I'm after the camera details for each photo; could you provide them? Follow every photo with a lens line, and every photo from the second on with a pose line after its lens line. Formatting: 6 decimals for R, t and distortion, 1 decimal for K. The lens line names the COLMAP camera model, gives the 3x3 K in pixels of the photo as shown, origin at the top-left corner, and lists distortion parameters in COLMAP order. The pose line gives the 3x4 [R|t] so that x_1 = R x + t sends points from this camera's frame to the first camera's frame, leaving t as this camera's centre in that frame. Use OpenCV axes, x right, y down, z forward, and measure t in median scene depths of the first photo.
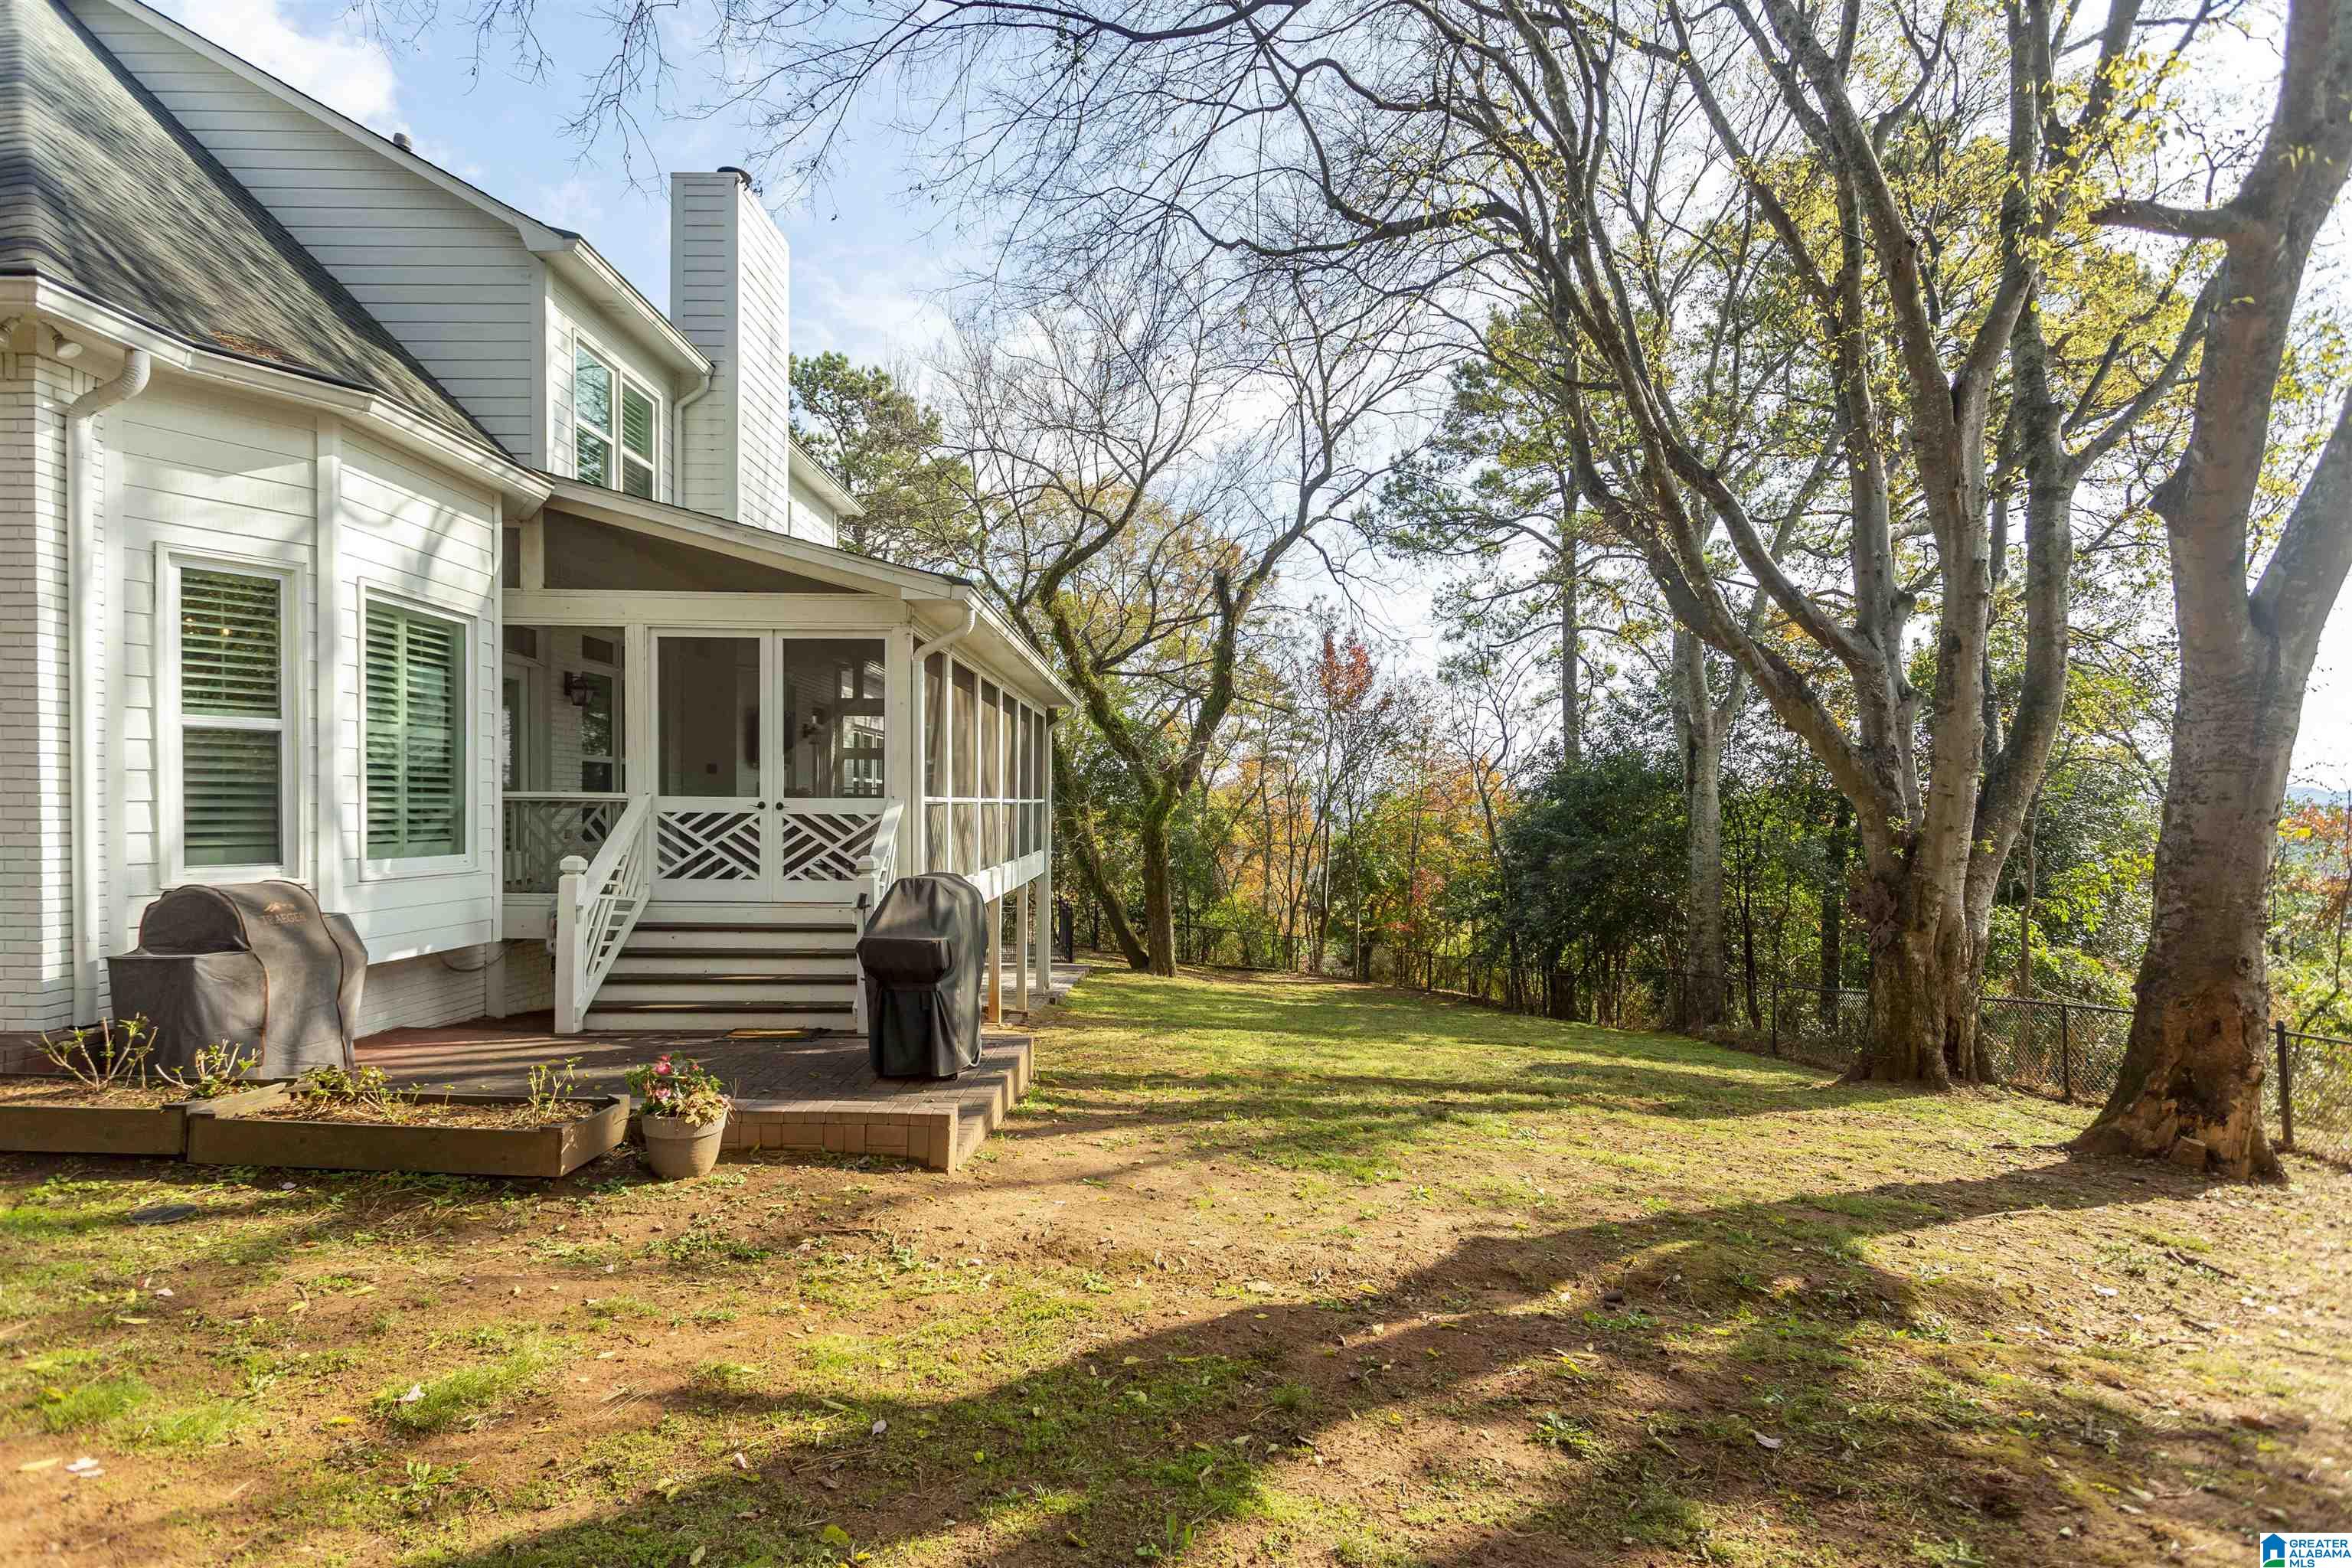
lens RADIAL K [[1128.2, 0, 1176.0], [0, 1128.2, 784.0], [0, 0, 1]] dist [-0.000088, -0.000252]
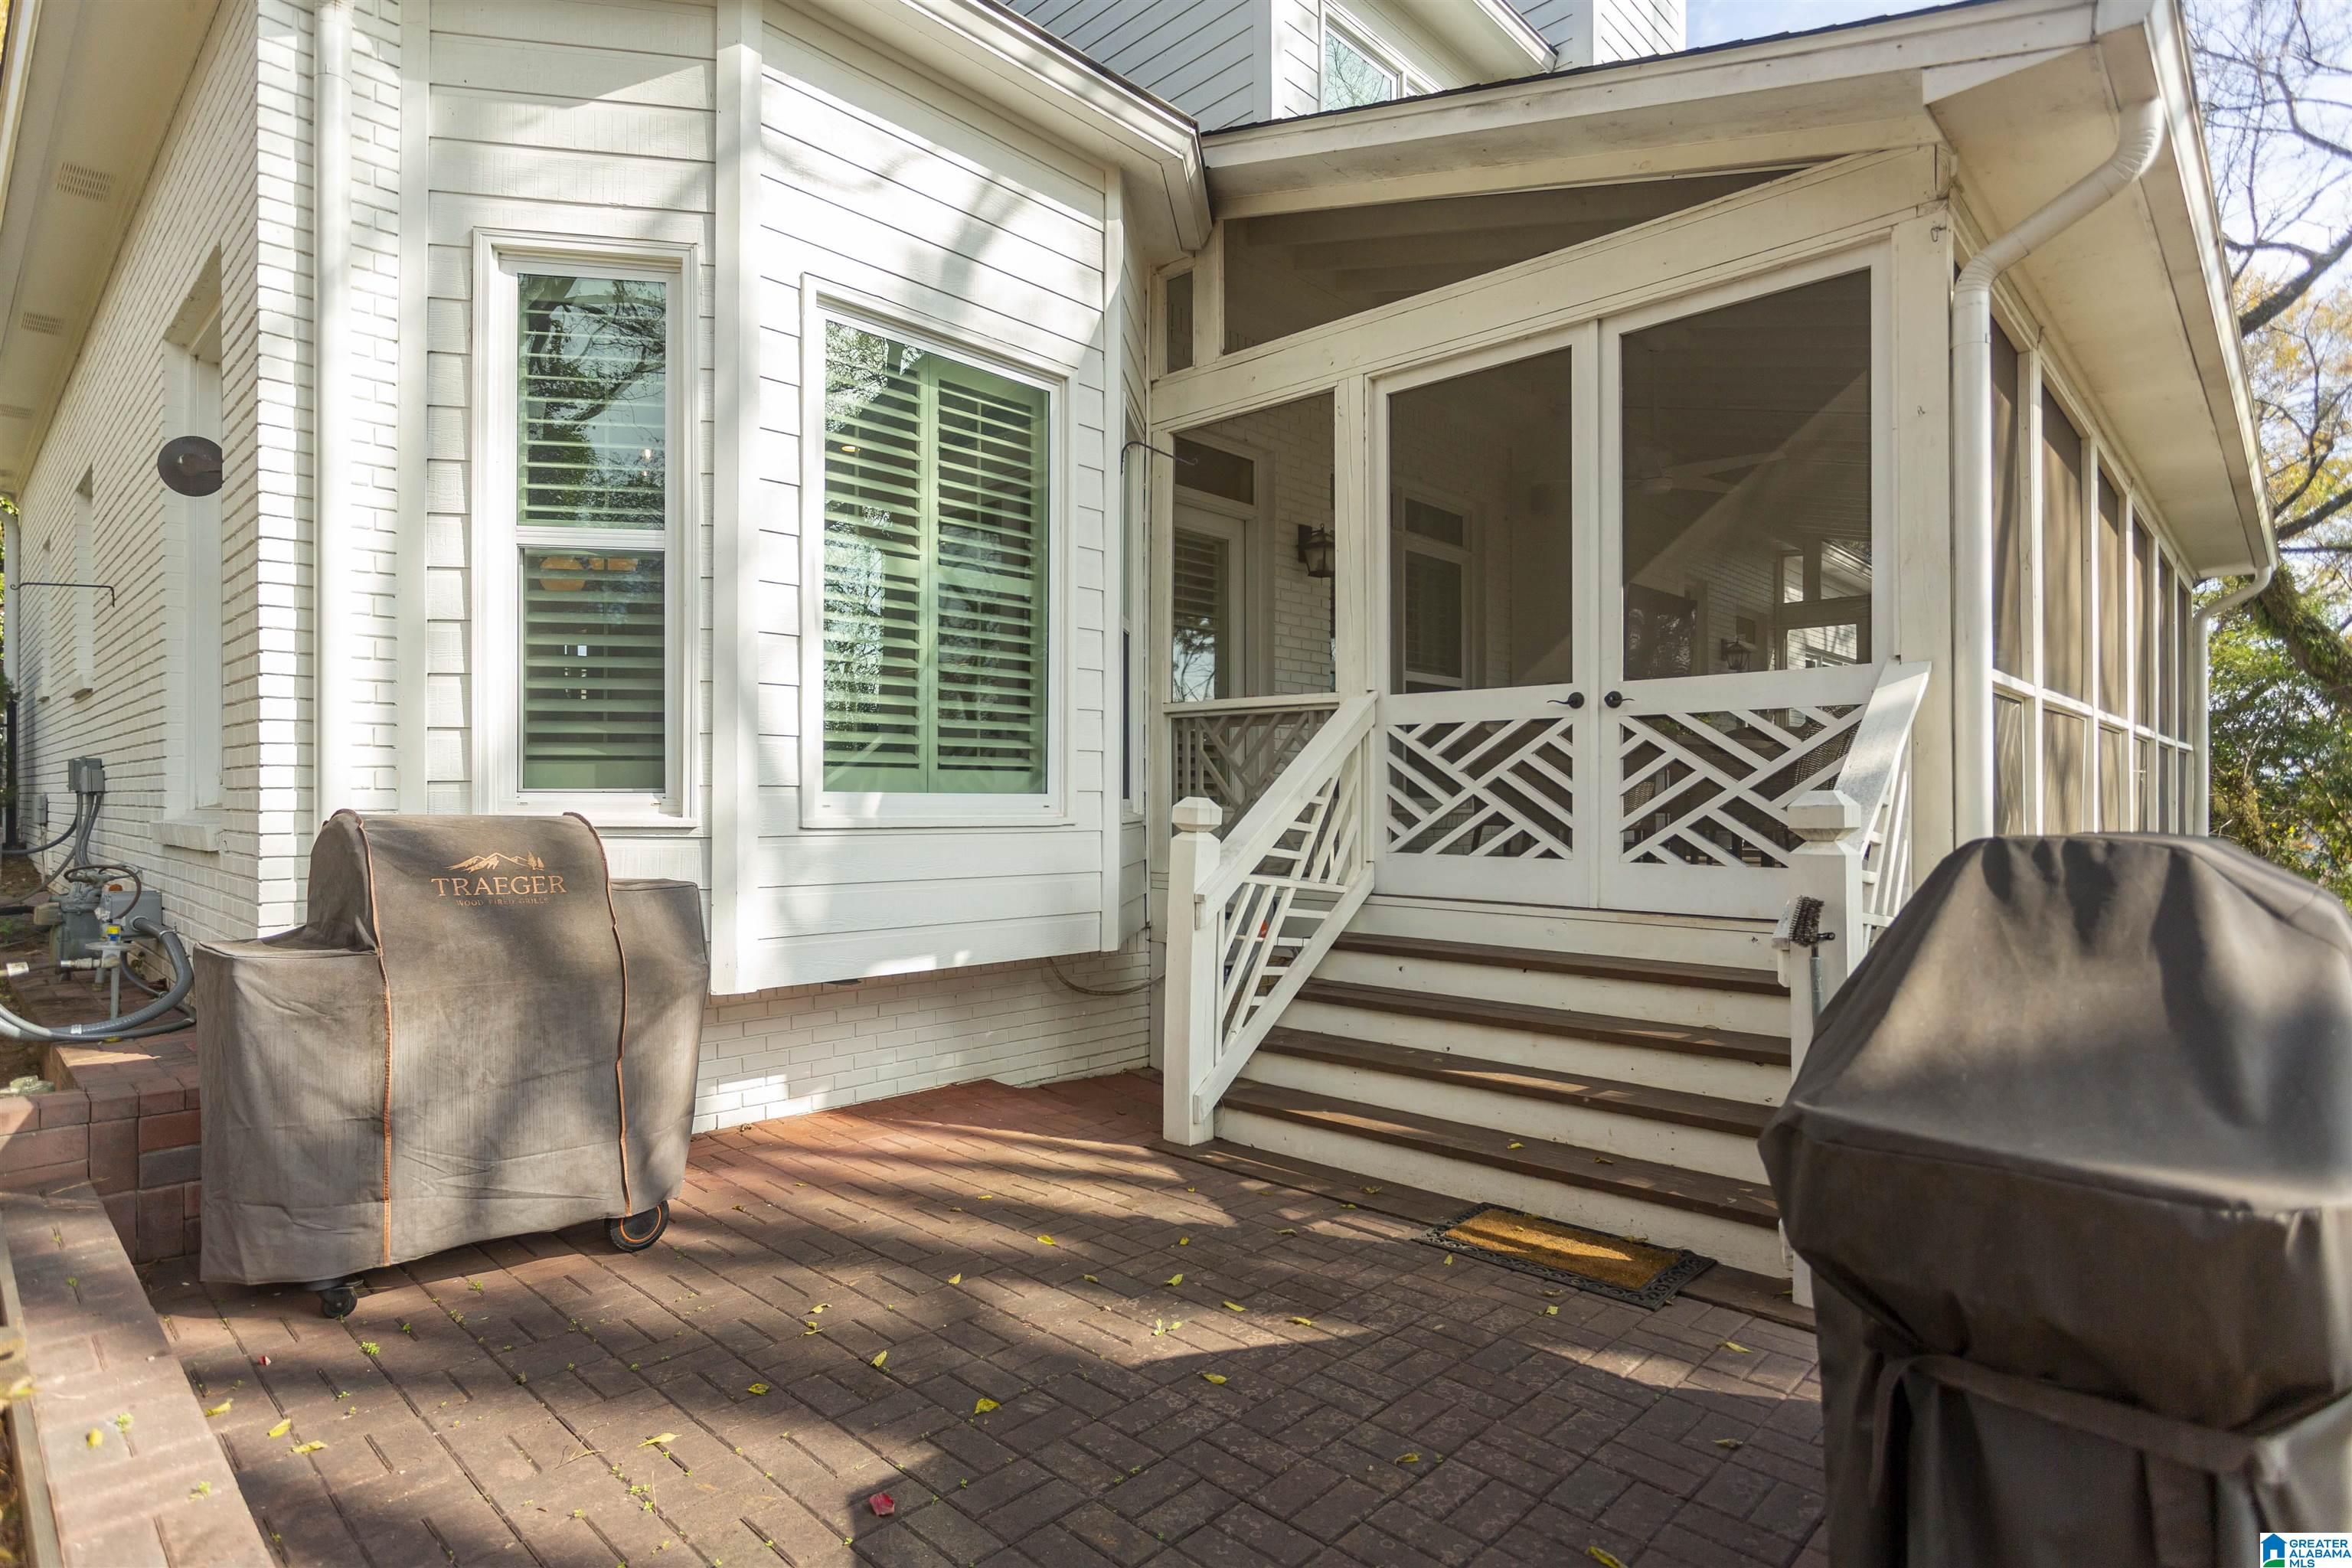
lens RADIAL K [[1210.0, 0, 1168.4], [0, 1210.0, 816.7], [0, 0, 1]] dist [-0.000533, 0.000839]
pose [[0.719640, 0.003927, -0.694336, -0.147677], [0.018210, 0.999533, 0.024526, 0.054006], [0.694108, -0.030294, 0.719233, 0.545659]]
